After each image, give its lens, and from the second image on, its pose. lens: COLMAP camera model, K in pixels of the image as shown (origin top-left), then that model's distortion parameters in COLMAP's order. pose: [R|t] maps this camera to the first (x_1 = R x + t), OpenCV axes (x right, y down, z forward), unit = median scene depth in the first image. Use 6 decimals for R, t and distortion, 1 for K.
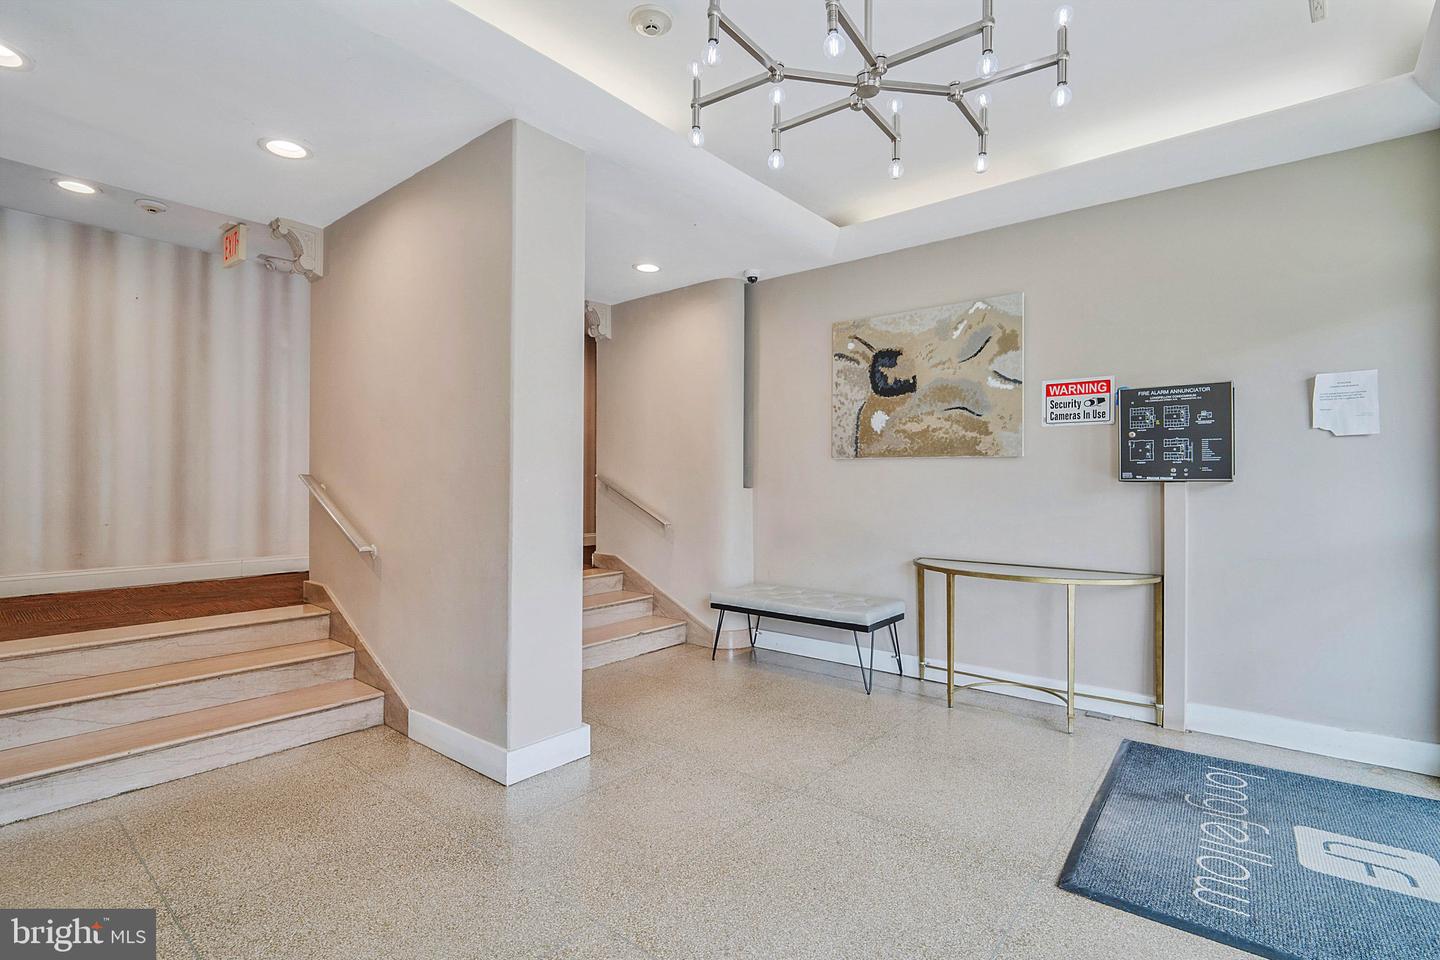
lens RADIAL K [[665.0, 0, 724.2], [0, 665.0, 477.9], [0, 0, 1]] dist [-0.003332, -0.001510]
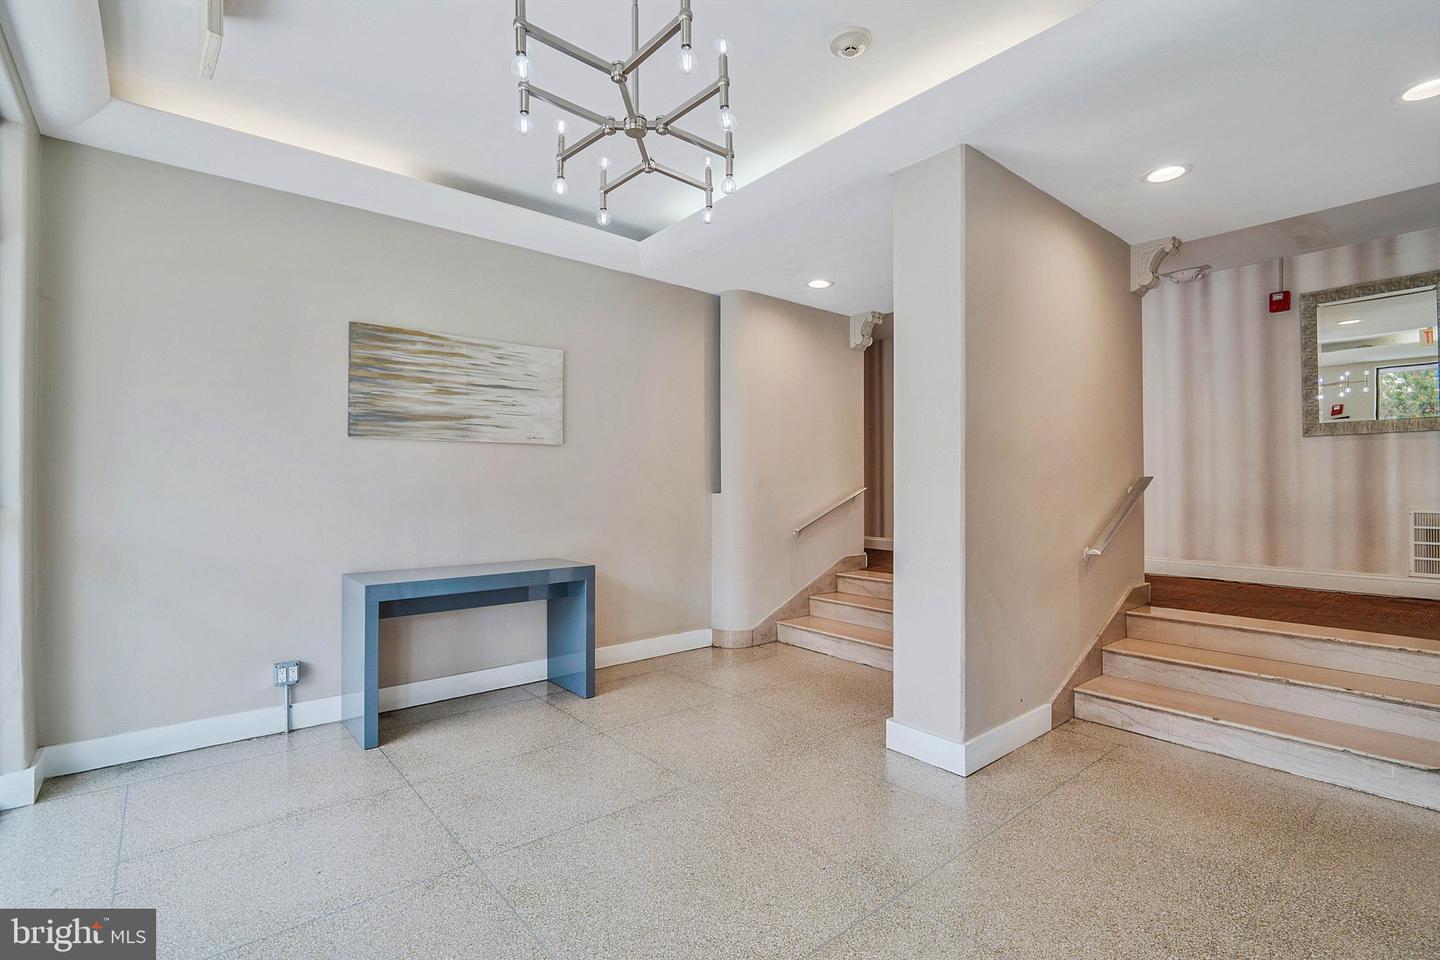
lens RADIAL K [[665.0, 0, 724.2], [0, 665.0, 477.9], [0, 0, 1]] dist [-0.003332, -0.001510]
pose [[-0.203460, -0.010946, -0.979022, 0.848912], [0.012578, 0.999826, -0.013793, -0.000959], [0.979002, -0.015121, -0.203287, 0.915405]]
